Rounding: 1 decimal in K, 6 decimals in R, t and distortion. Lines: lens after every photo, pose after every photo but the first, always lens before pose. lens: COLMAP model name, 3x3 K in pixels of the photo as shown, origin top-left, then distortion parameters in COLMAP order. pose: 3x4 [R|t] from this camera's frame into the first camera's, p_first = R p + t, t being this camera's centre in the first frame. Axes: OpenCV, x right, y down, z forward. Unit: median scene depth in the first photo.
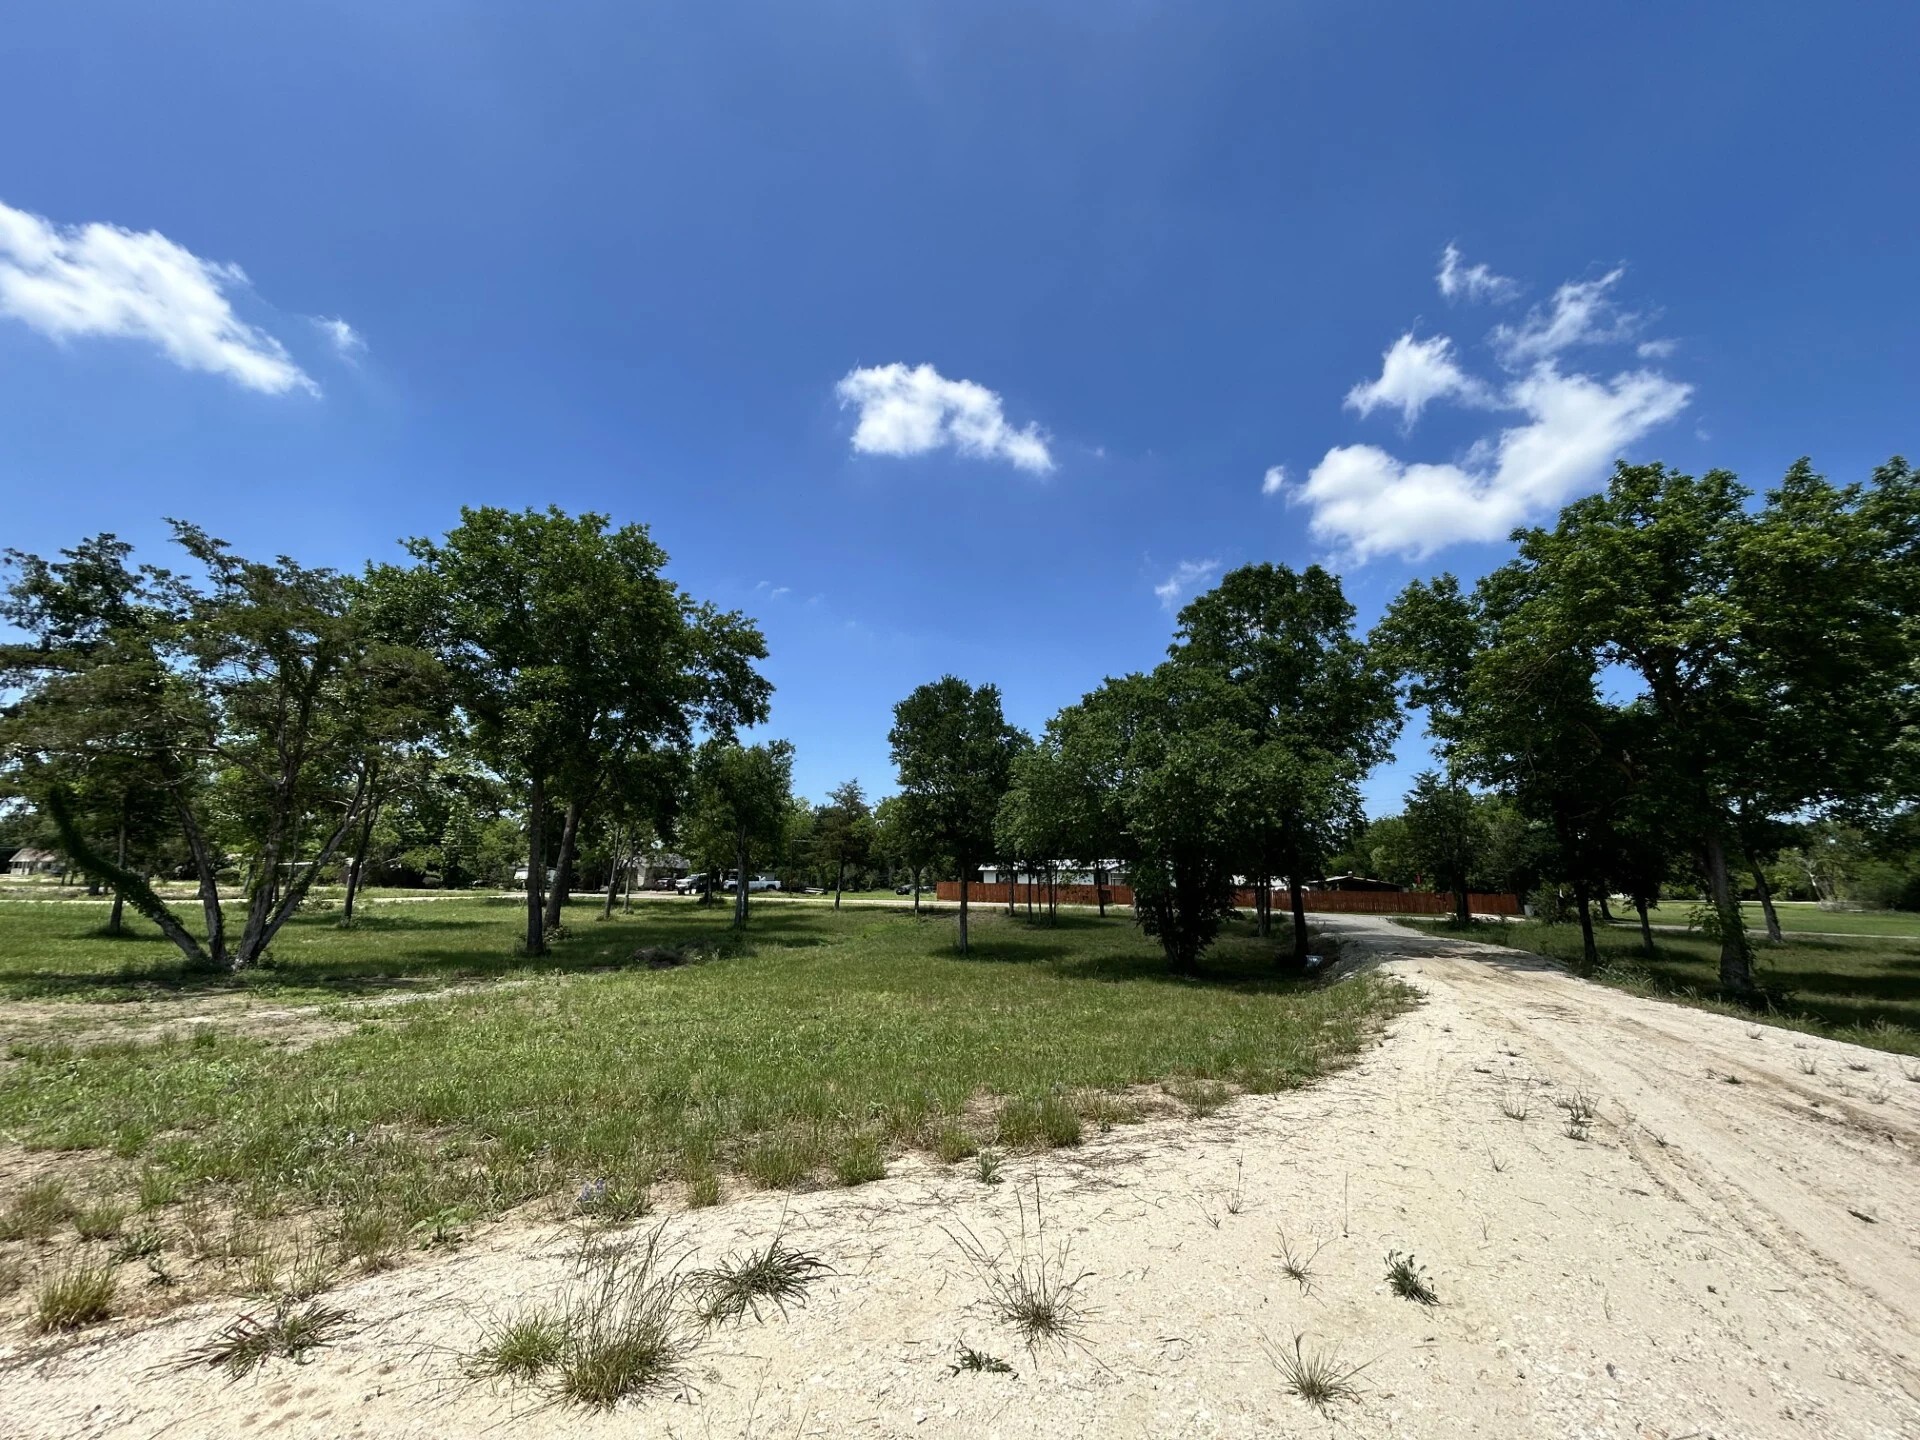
lens RADIAL K [[789.4, 0, 968.5], [0, 789.4, 705.9], [0, 0, 1]] dist [-0.000452, -0.000365]
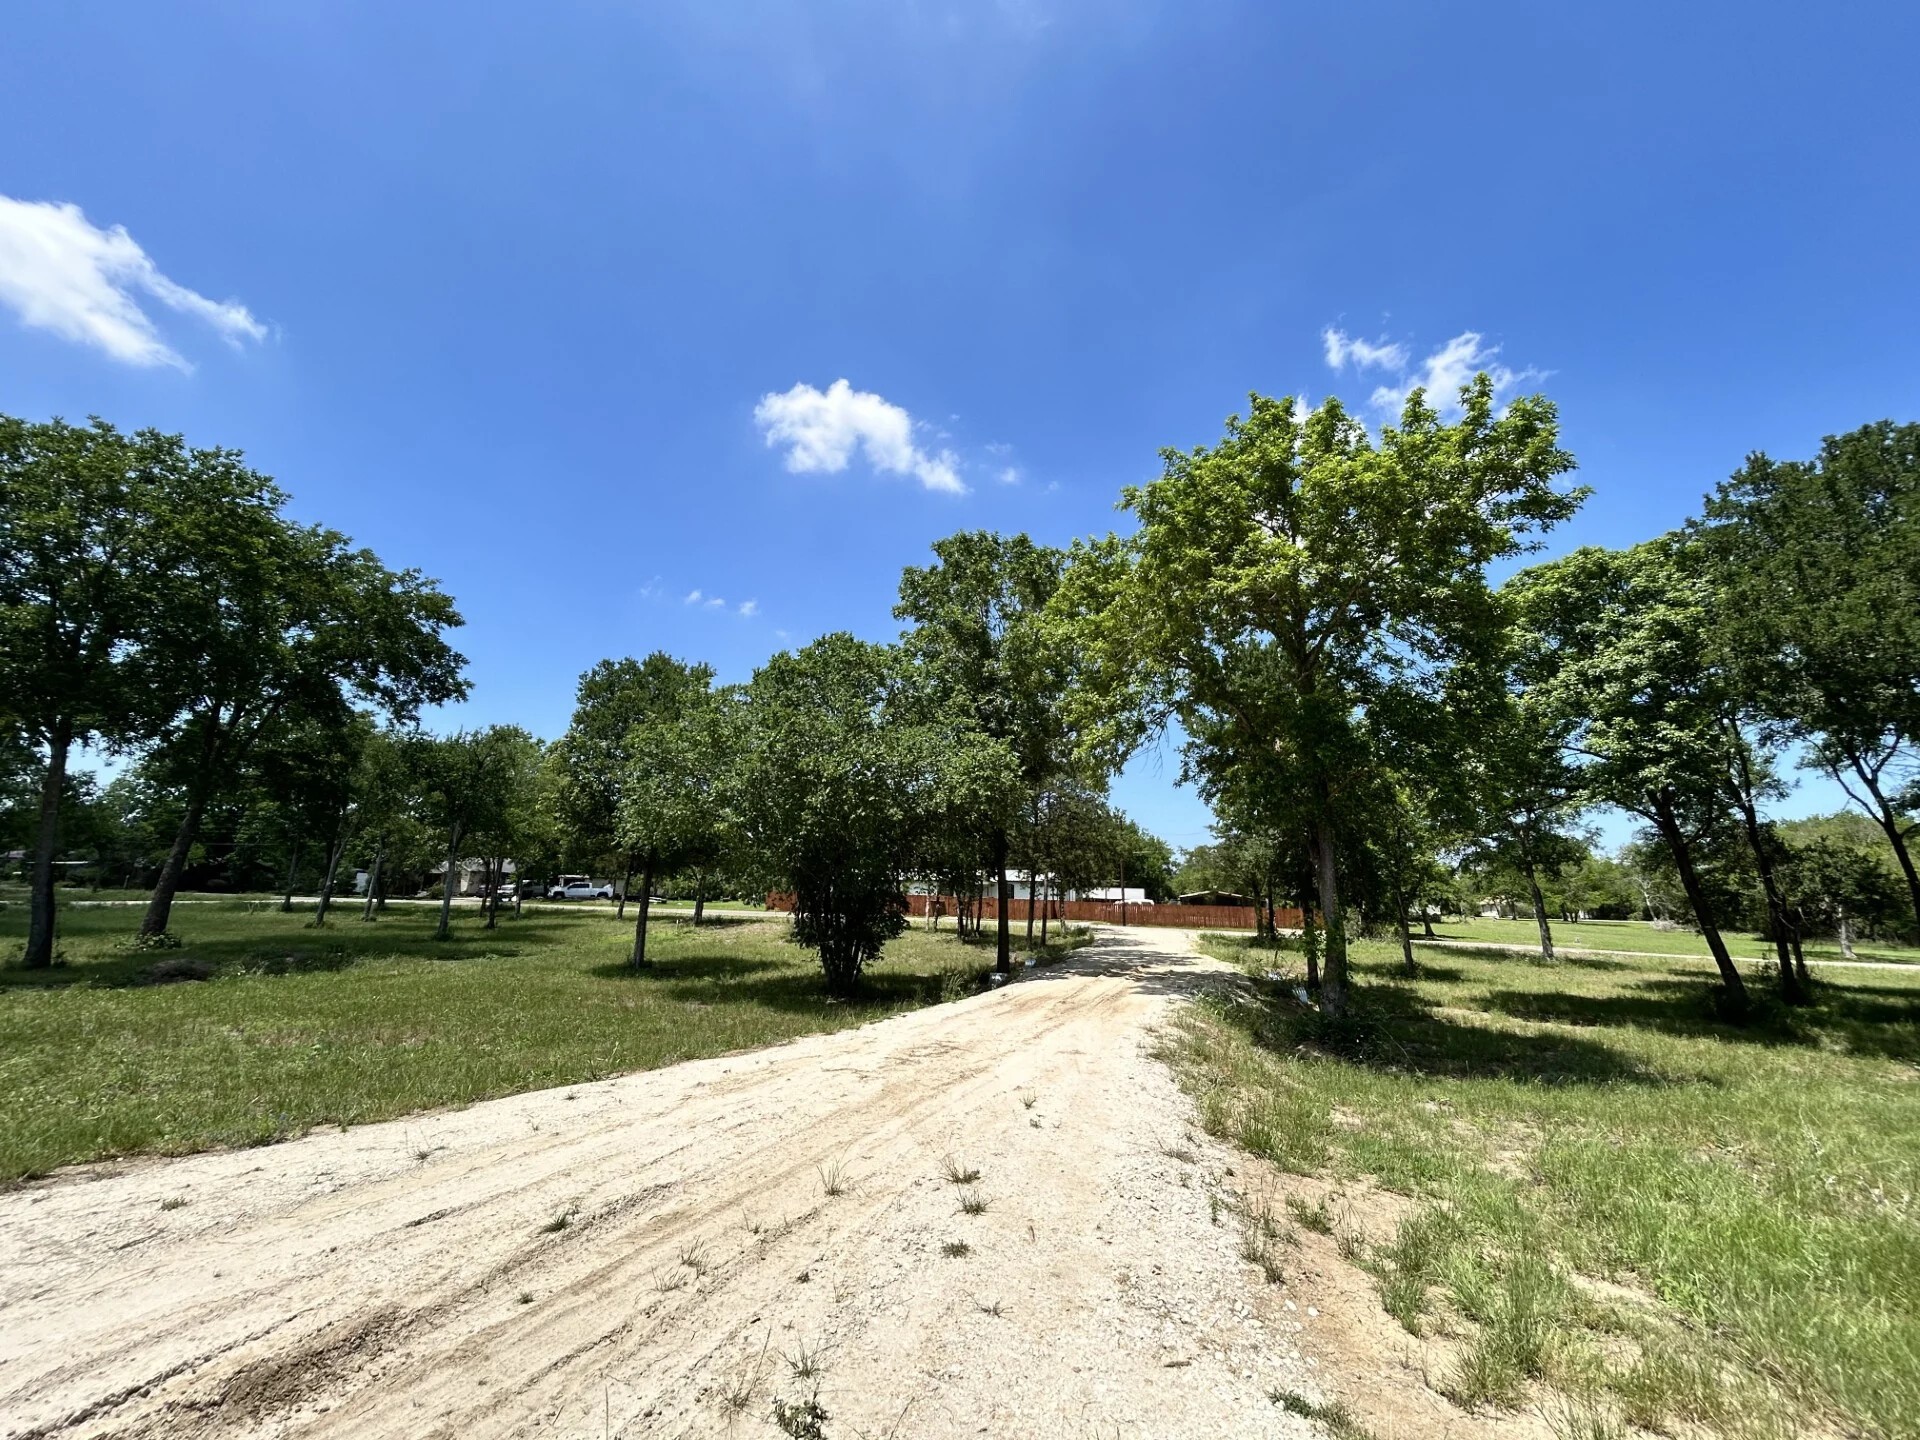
lens RADIAL K [[752.9, 0, 970.3], [0, 752.9, 688.9], [0, 0, 1]] dist [-0.005253, 0.000110]
pose [[0.996978, 0.031660, 0.070944, 0.349781], [-0.028031, 0.998275, -0.051580, 0.048593], [-0.072455, 0.049435, 0.996146, 0.166618]]
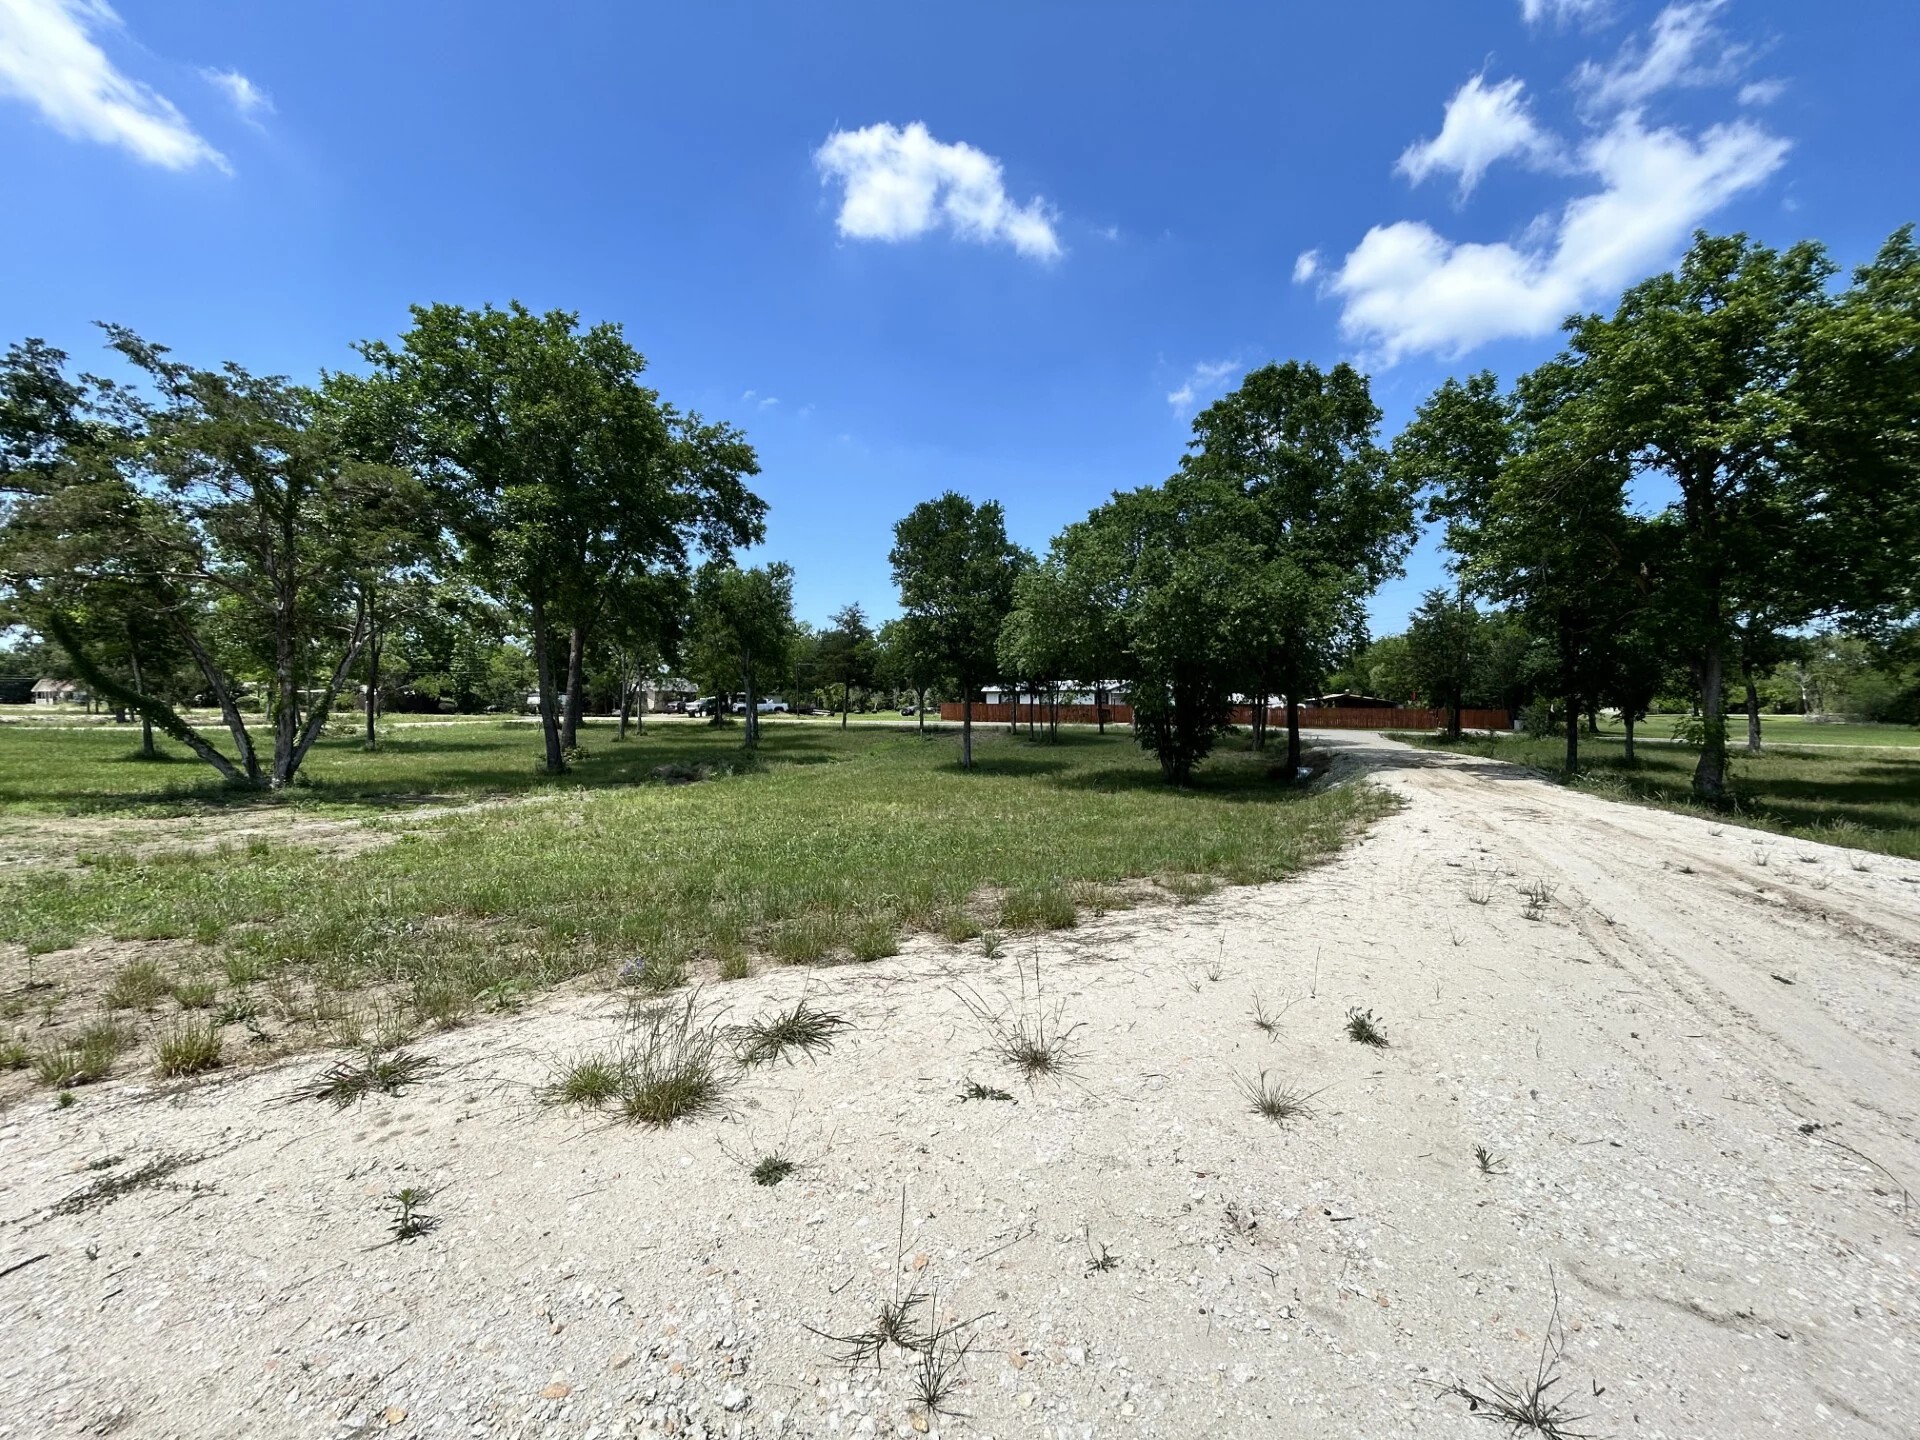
lens RADIAL K [[792.2, 0, 968.1], [0, 792.2, 715.7], [0, 0, 1]] dist [-0.002477, 0.001211]
pose [[0.999955, -0.008294, -0.004697, 0.000084], [0.009156, 0.972811, 0.231419, 0.005576], [0.002650, -0.231451, 0.972843, 0.000746]]
